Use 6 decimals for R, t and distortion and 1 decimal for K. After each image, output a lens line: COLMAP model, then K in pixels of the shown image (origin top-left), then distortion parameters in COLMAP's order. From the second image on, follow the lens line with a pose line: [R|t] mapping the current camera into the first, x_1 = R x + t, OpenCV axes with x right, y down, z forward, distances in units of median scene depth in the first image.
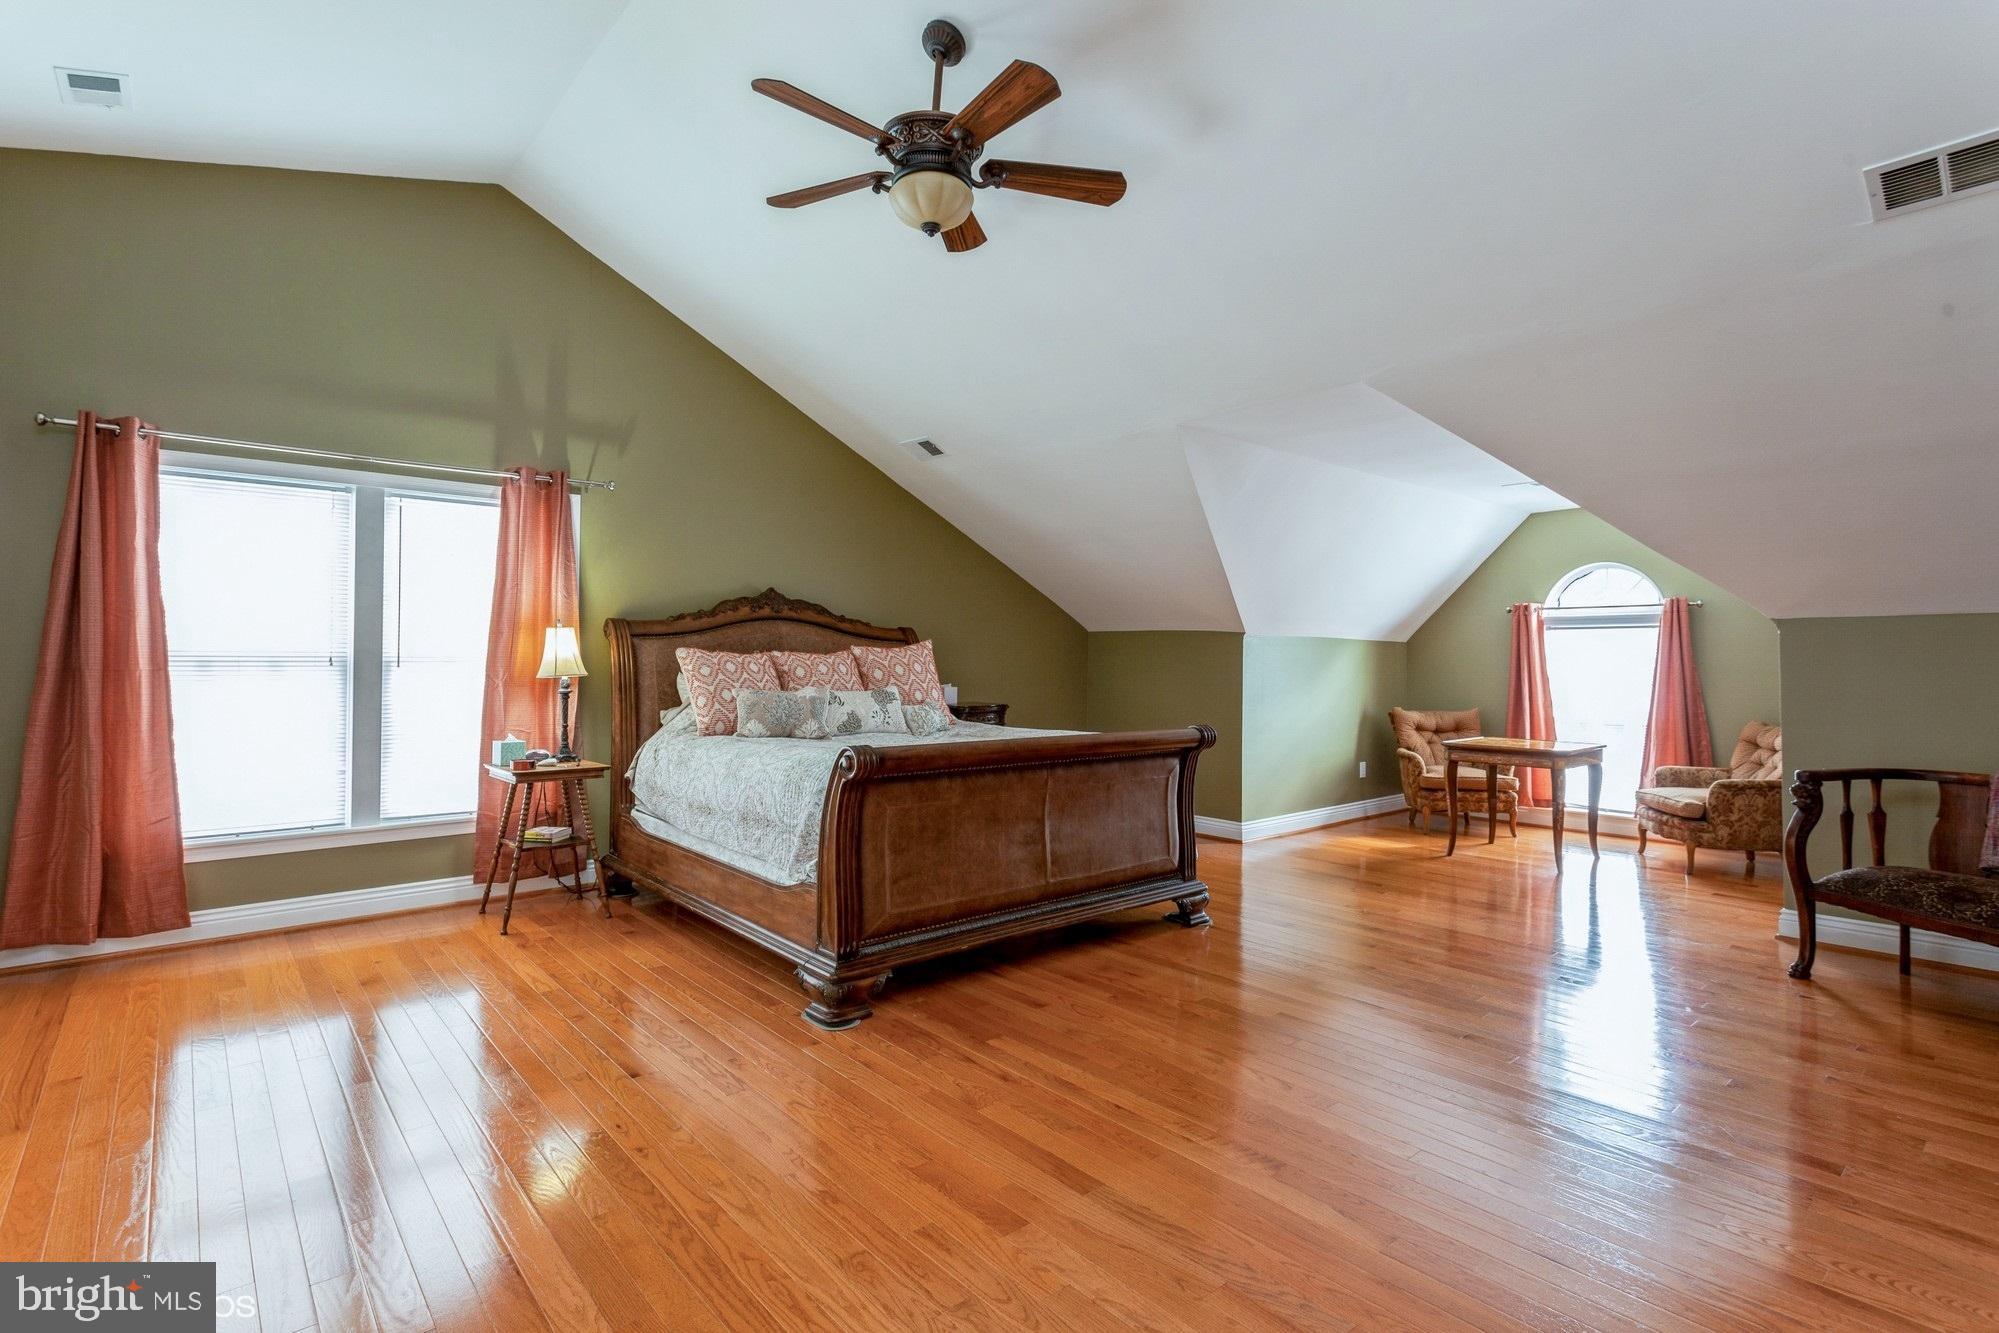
lens RADIAL K [[952.9, 0, 1006.9], [0, 952.9, 652.4], [0, 0, 1]] dist [0.005521, -0.000149]
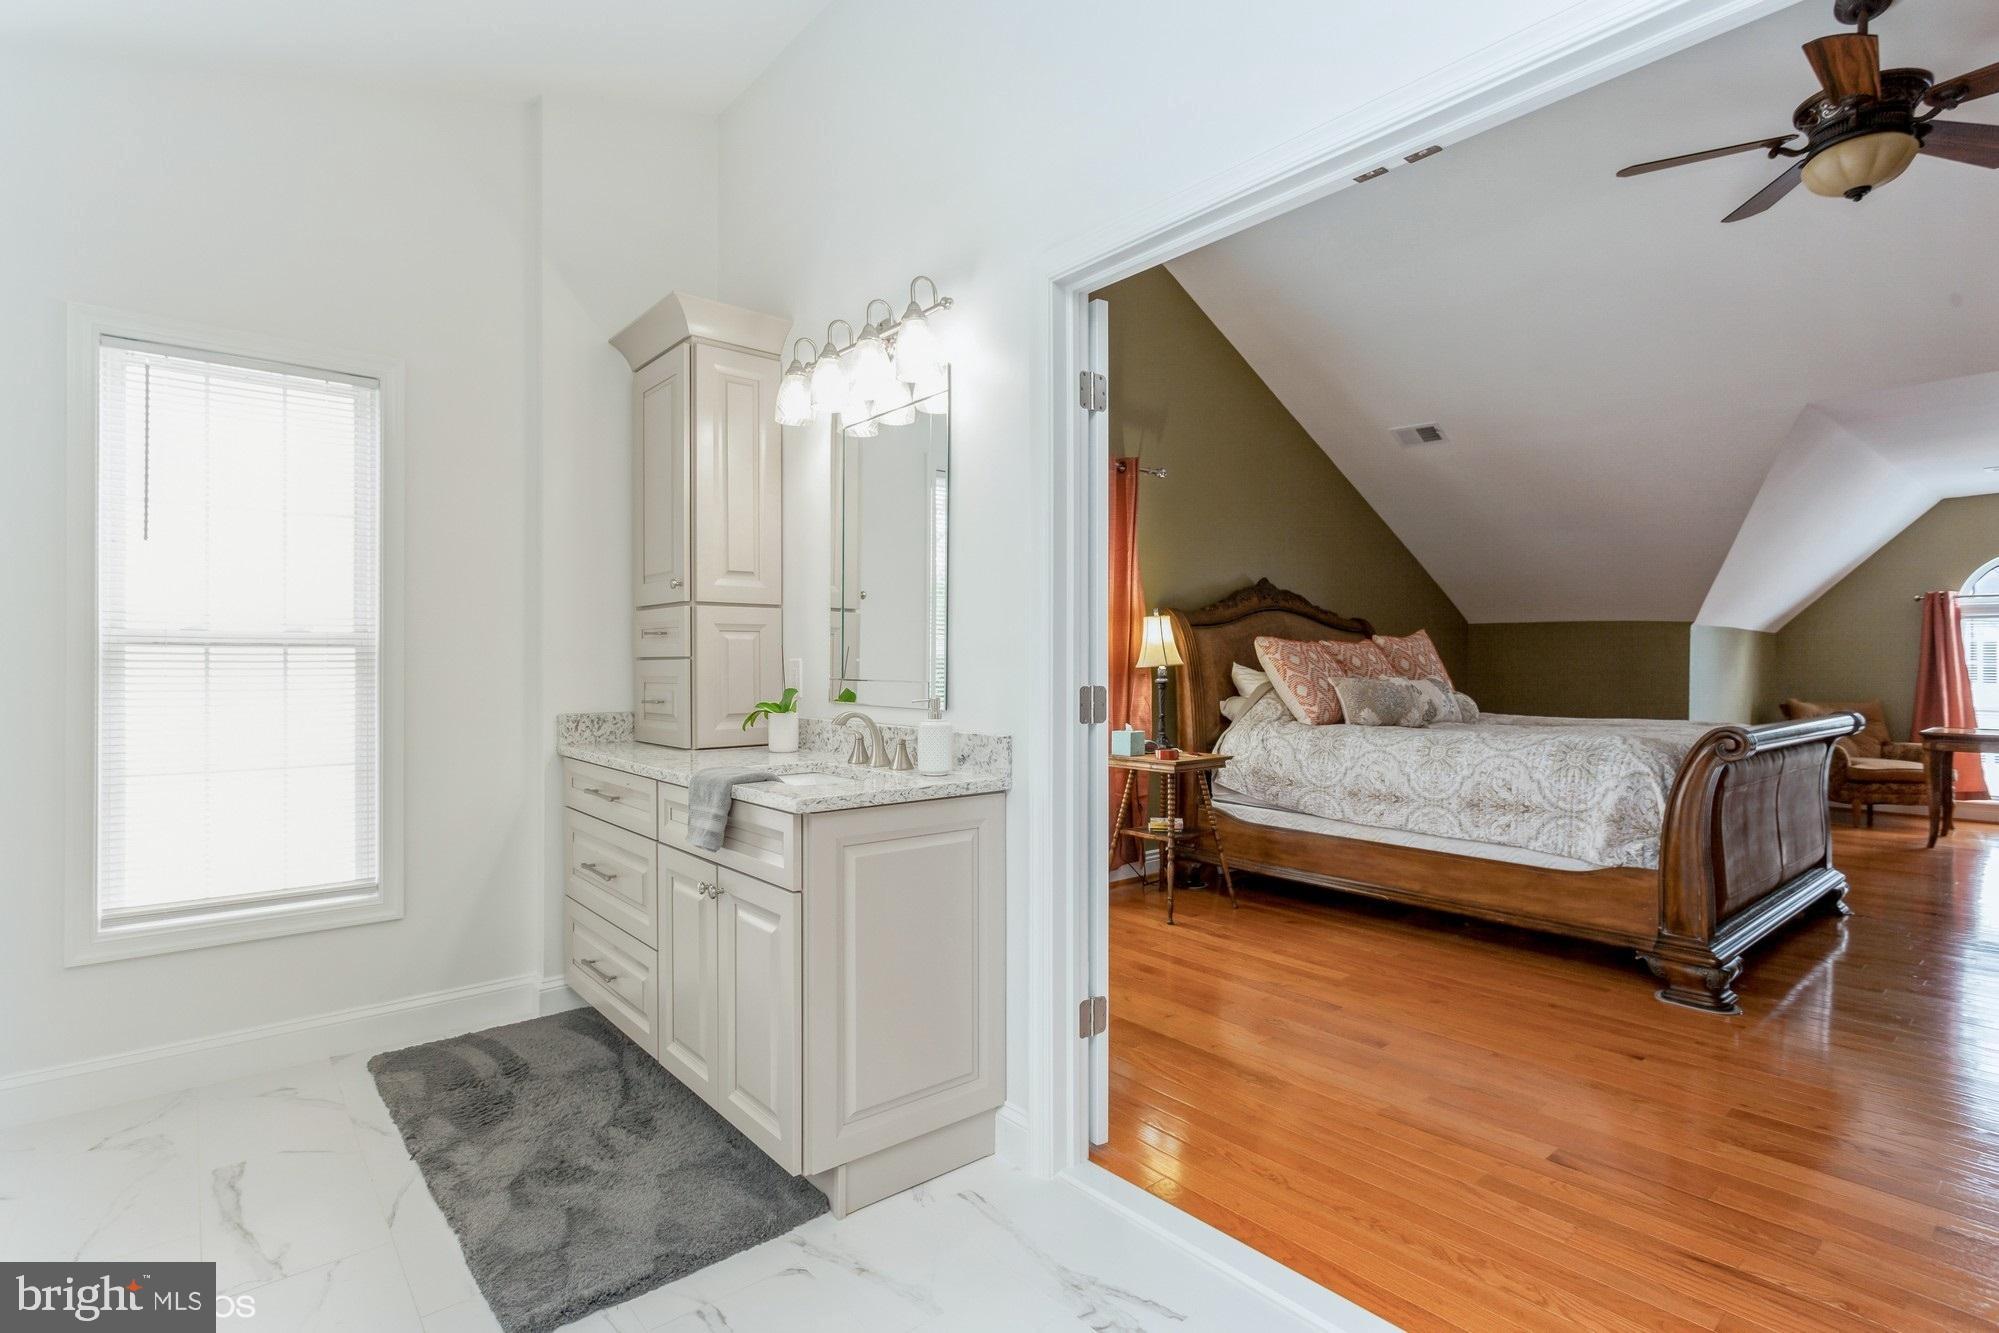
lens RADIAL K [[952.9, 0, 997.7], [0, 952.9, 674.3], [0, 0, 1]] dist [0.005521, -0.000149]
pose [[0.999941, -0.005638, -0.009323, -0.517499], [0.005805, 0.999821, 0.018017, 0.012404], [0.009220, -0.018070, 0.999794, 0.007141]]
